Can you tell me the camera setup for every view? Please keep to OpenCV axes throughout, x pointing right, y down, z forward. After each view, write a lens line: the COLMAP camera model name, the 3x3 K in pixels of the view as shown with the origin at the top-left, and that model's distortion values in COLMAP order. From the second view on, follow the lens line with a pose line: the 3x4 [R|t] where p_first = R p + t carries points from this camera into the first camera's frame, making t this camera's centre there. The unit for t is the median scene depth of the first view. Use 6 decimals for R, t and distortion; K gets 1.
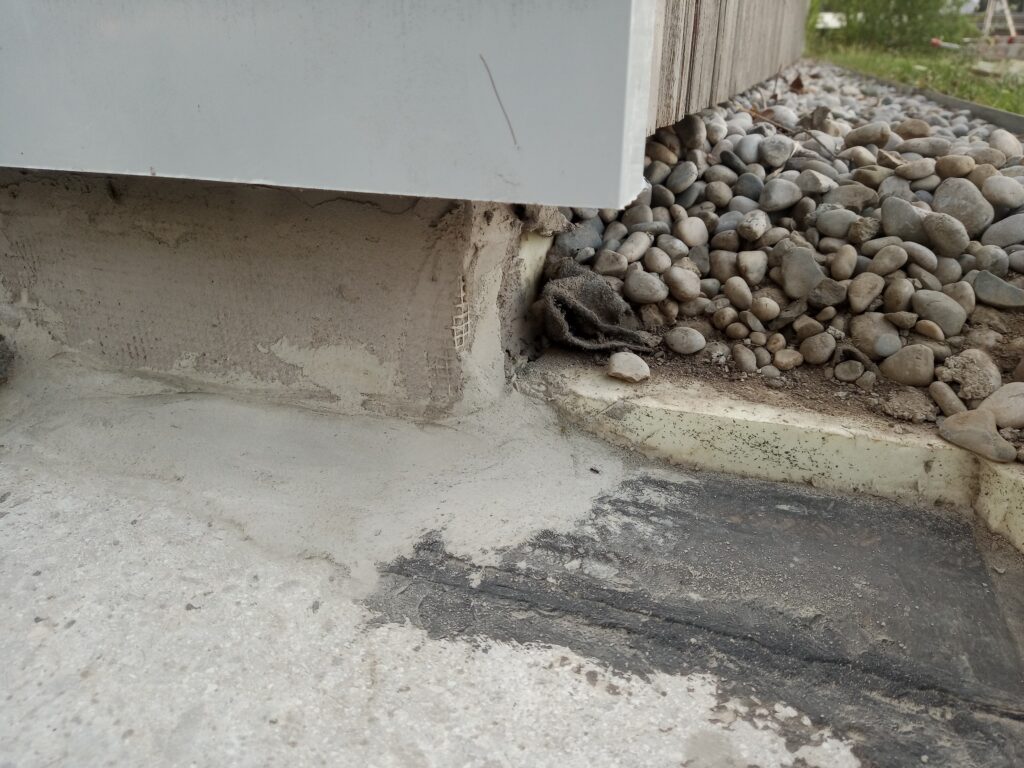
lens RADIAL K [[753.5, 0, 506.1], [0, 753.5, 385.6], [0, 0, 1]] dist [0.084968, -0.152853]
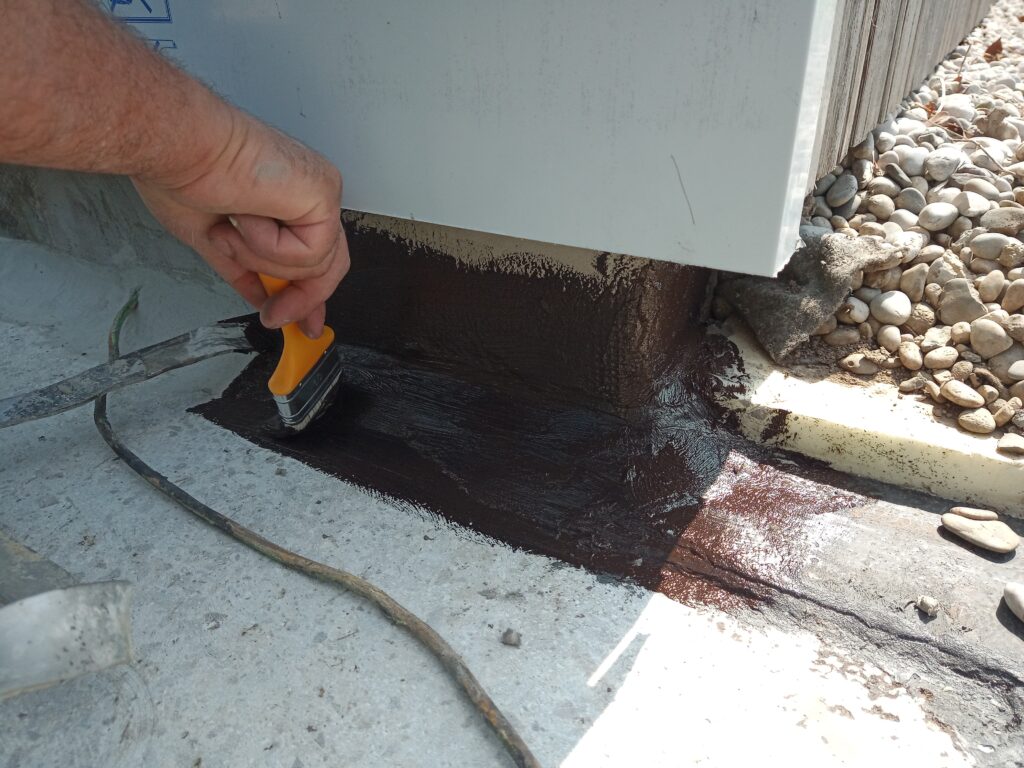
lens RADIAL K [[753.5, 0, 506.1], [0, 753.5, 385.6], [0, 0, 1]] dist [0.084968, -0.152853]
pose [[0.980083, 0.072423, -0.184910, -0.038055], [-0.056346, 0.994277, 0.090768, -0.129188], [0.190426, -0.078541, 0.978555, -0.327284]]
